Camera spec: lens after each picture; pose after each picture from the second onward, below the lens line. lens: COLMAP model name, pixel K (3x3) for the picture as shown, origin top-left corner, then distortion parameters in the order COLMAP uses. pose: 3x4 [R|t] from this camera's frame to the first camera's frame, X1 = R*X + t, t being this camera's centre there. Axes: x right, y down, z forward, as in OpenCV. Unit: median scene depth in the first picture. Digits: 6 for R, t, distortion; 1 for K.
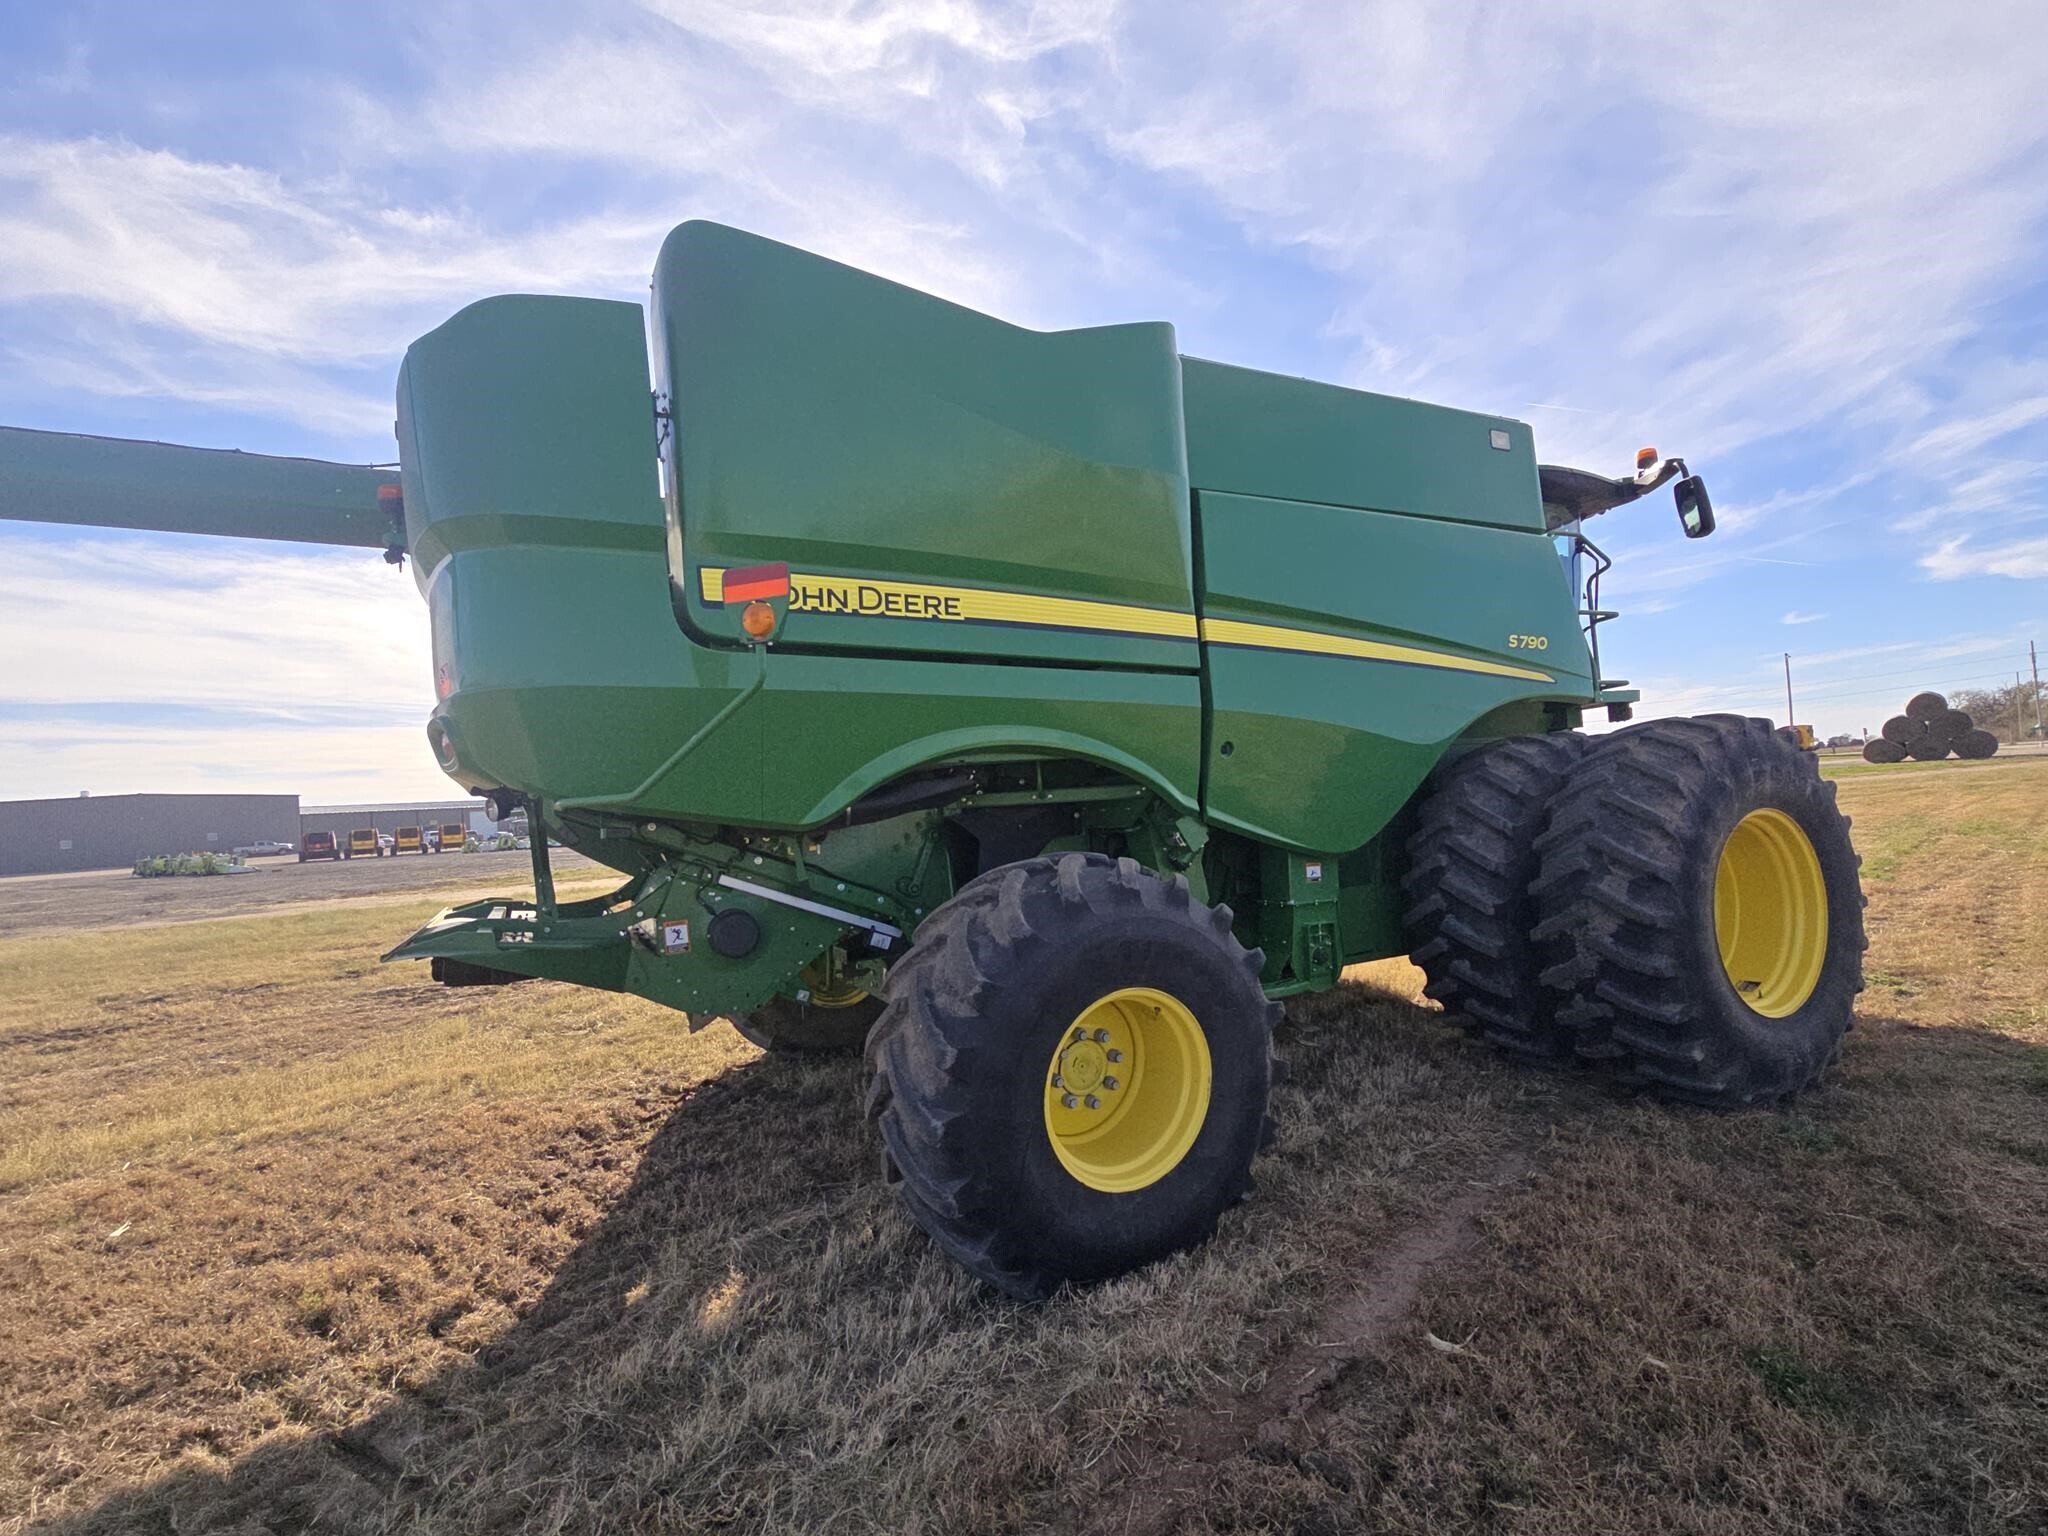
lens RADIAL K [[954.1, 0, 1024.0], [0, 954.1, 768.0], [0, 0, 1]] dist [0.002950, 0.001711]
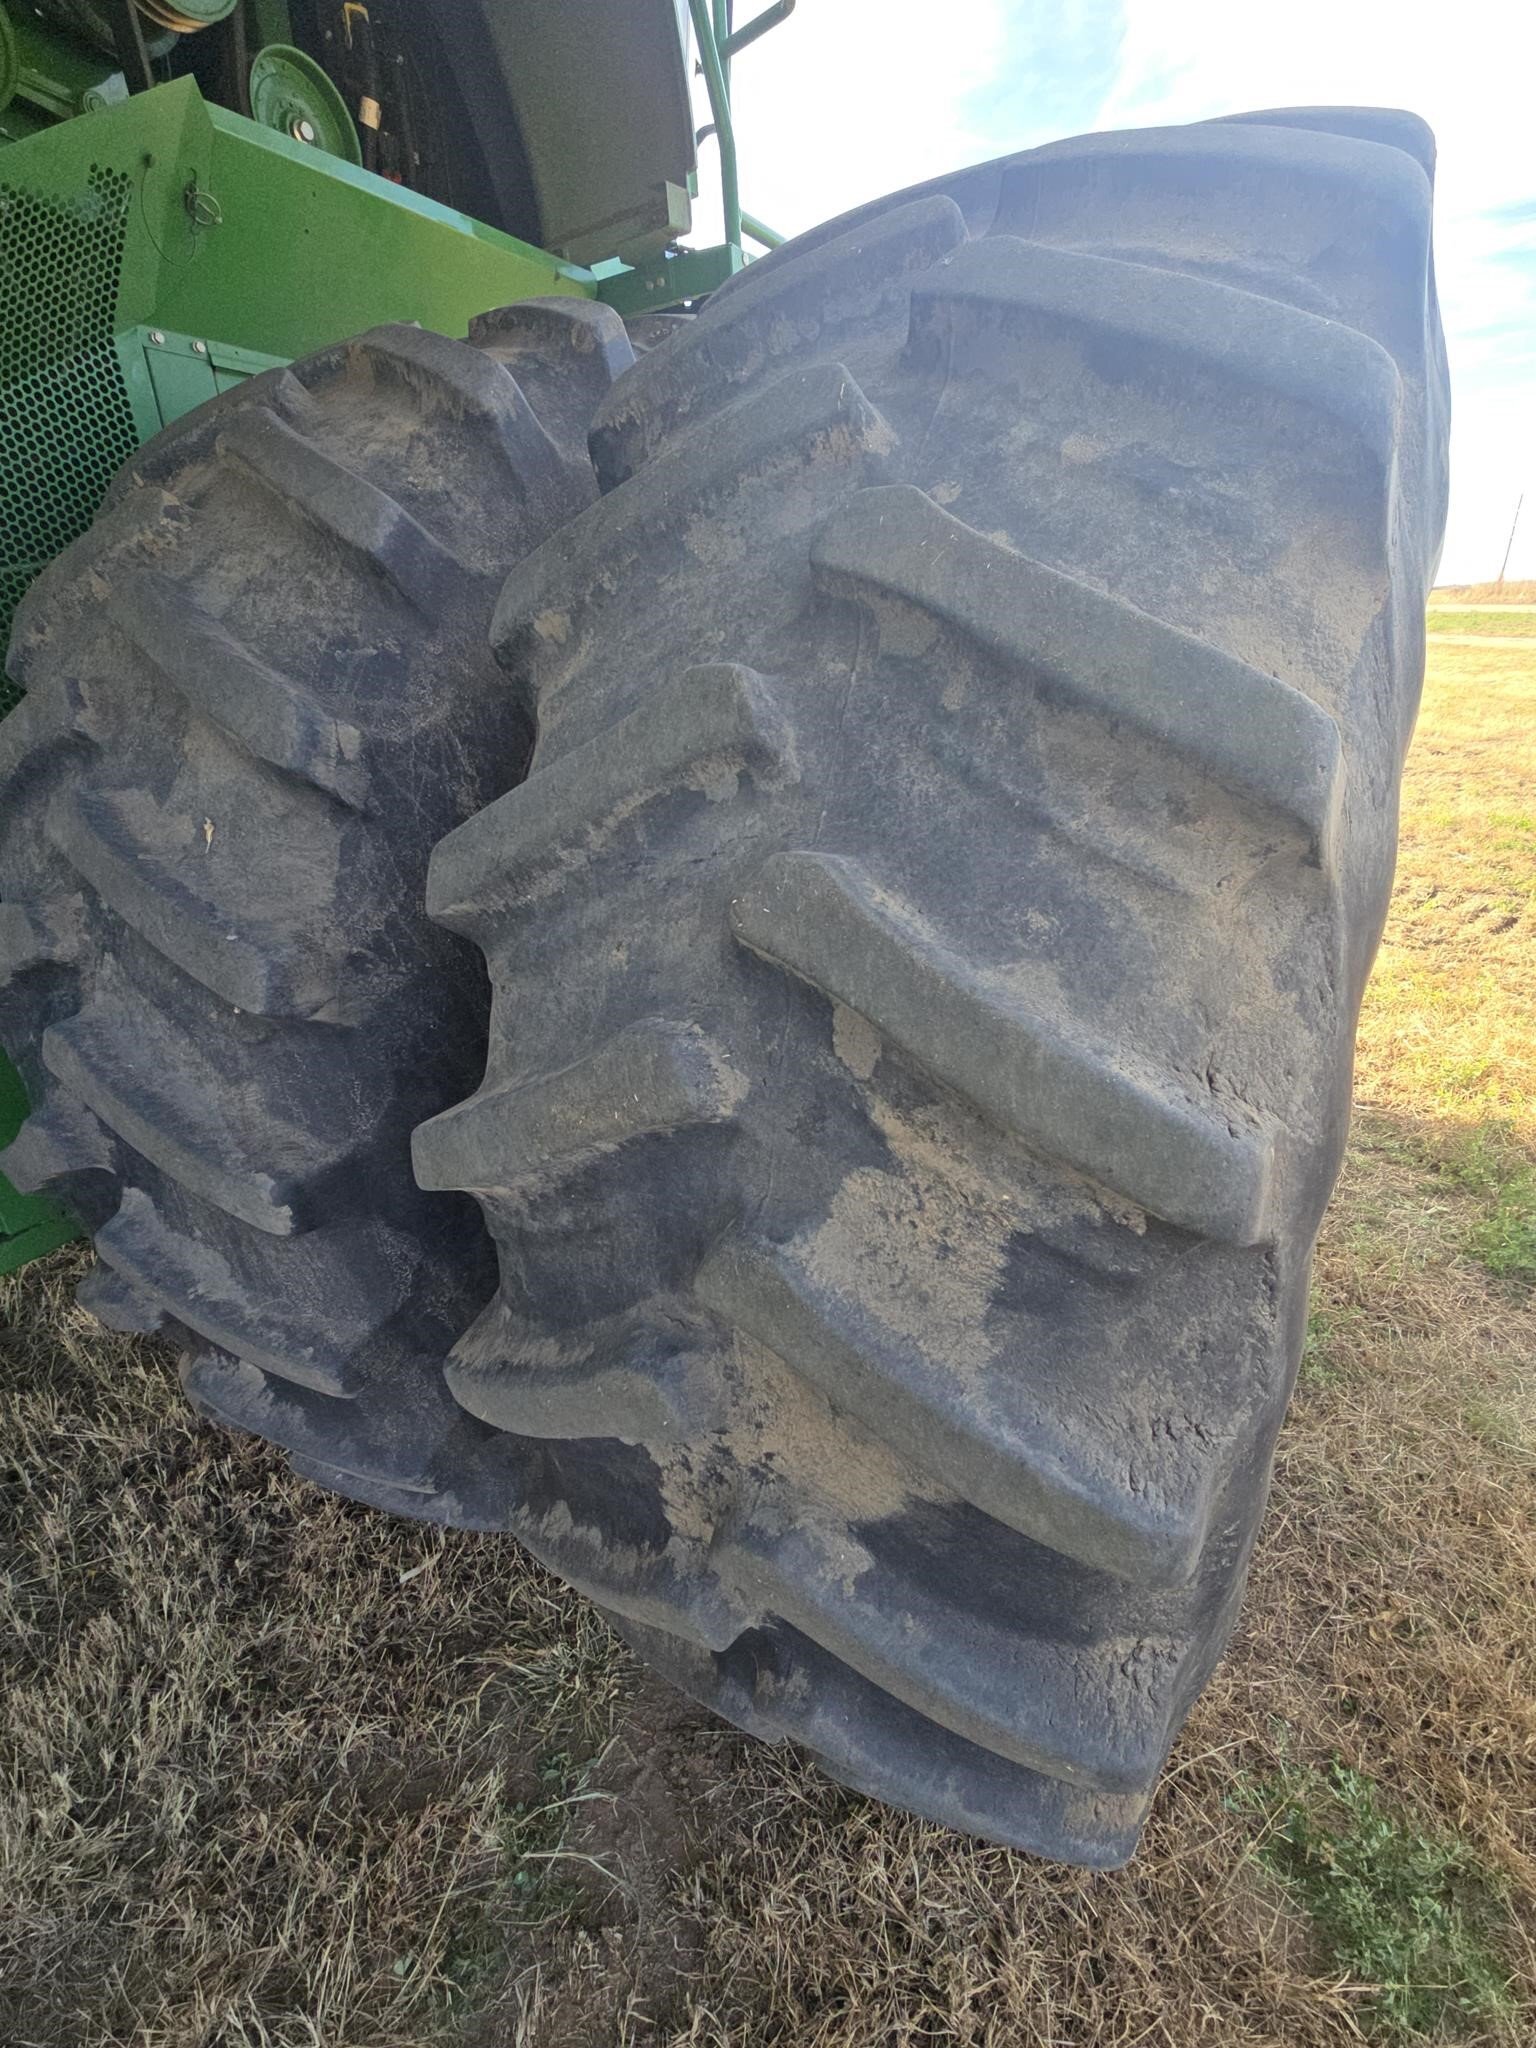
lens RADIAL K [[954.1, 0, 756.8], [0, 954.1, 1024.8], [0, 0, 1]] dist [0.002950, 0.001711]
pose [[0.830467, -0.192054, 0.522915, 0.504953], [-0.032491, 0.920395, 0.389639, 0.039649], [-0.556120, -0.340572, 0.758117, 0.866444]]
